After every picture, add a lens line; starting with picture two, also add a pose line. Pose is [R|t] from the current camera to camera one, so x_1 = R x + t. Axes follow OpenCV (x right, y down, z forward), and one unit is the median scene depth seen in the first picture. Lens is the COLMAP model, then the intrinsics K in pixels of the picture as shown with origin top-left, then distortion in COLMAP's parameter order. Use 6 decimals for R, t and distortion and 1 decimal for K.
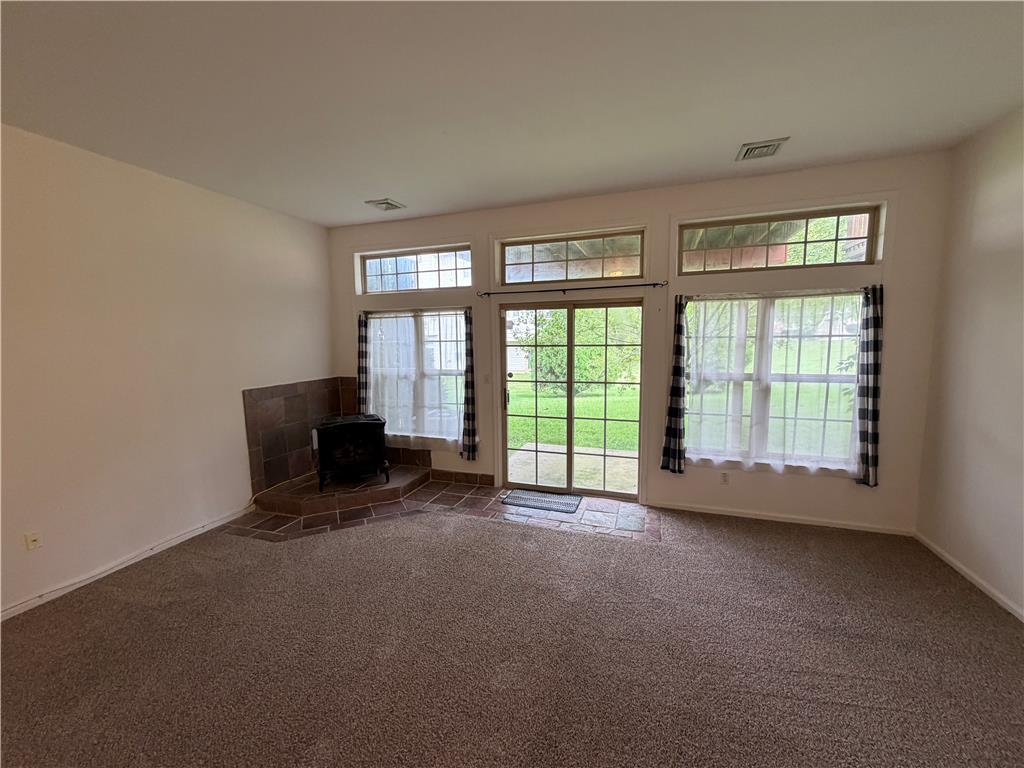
lens RADIAL K [[411.1, 0, 507.8], [0, 411.1, 383.1], [0, 0, 1]] dist [-0.000337, 0.000326]
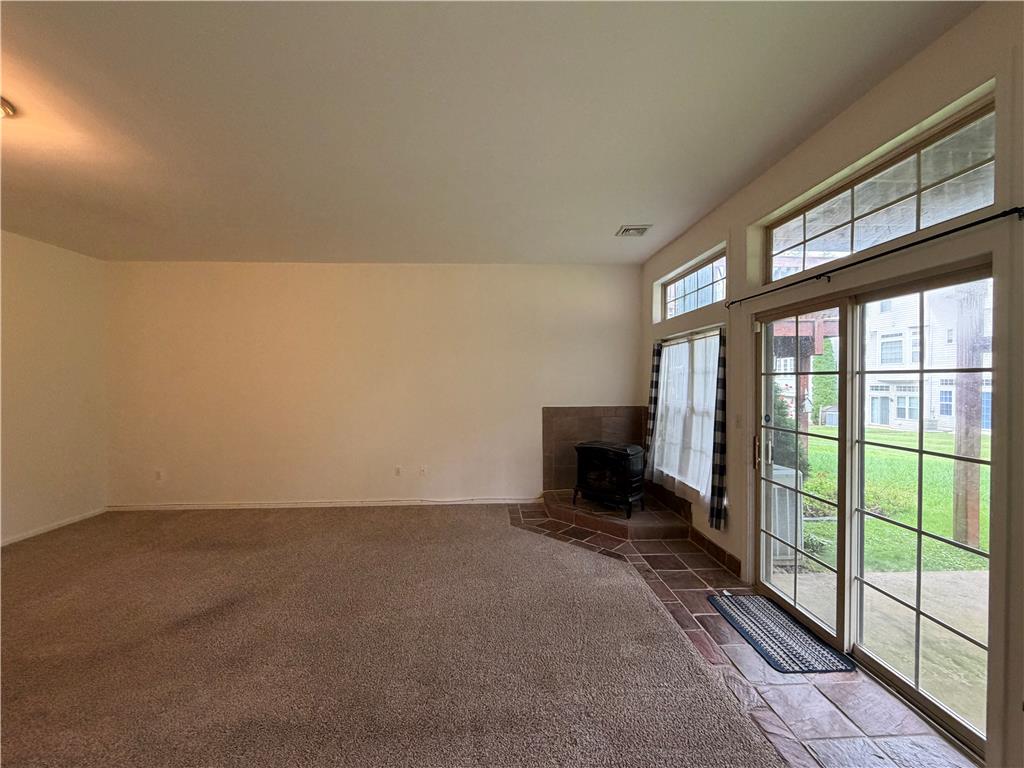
lens RADIAL K [[411.1, 0, 508.6], [0, 411.1, 383.4], [0, 0, 1]] dist [-0.000337, 0.000326]
pose [[0.359089, 0.018813, -0.933114, 0.476088], [-0.102017, 0.994597, -0.019206, -0.020232], [0.927711, 0.102090, 0.359068, 0.374163]]
